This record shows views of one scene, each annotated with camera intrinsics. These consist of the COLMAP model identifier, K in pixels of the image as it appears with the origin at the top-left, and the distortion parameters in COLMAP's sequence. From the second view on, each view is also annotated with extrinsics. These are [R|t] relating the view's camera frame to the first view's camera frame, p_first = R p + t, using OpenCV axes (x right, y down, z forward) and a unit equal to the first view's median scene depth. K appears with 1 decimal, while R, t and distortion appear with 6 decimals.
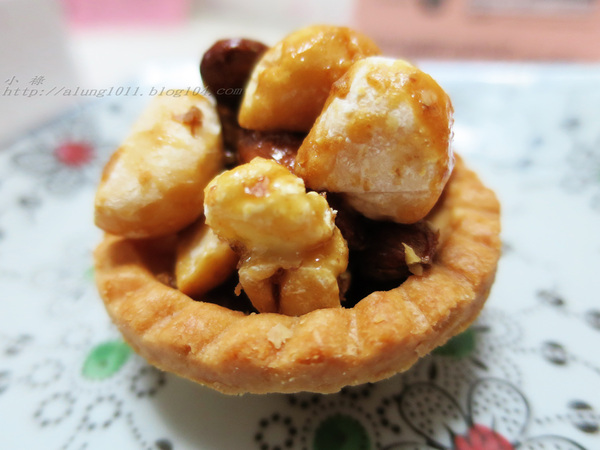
lens RADIAL K [[412.6, 0, 300.0], [0, 412.6, 225.0], [0, 0, 1]] dist [0.001687, 0.000149]
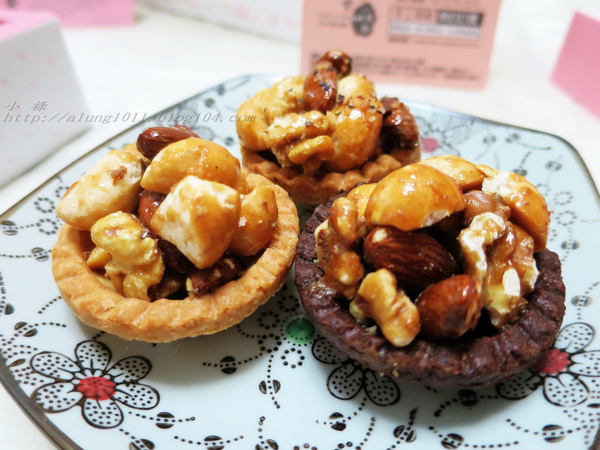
lens RADIAL K [[412.6, 0, 300.0], [0, 412.6, 225.0], [0, 0, 1]] dist [0.001687, 0.000149]
pose [[0.946147, 0.282426, -0.158247, 0.968866], [-0.270098, 0.958126, 0.095088, -0.505809], [0.178476, -0.047225, 0.982810, -0.727477]]
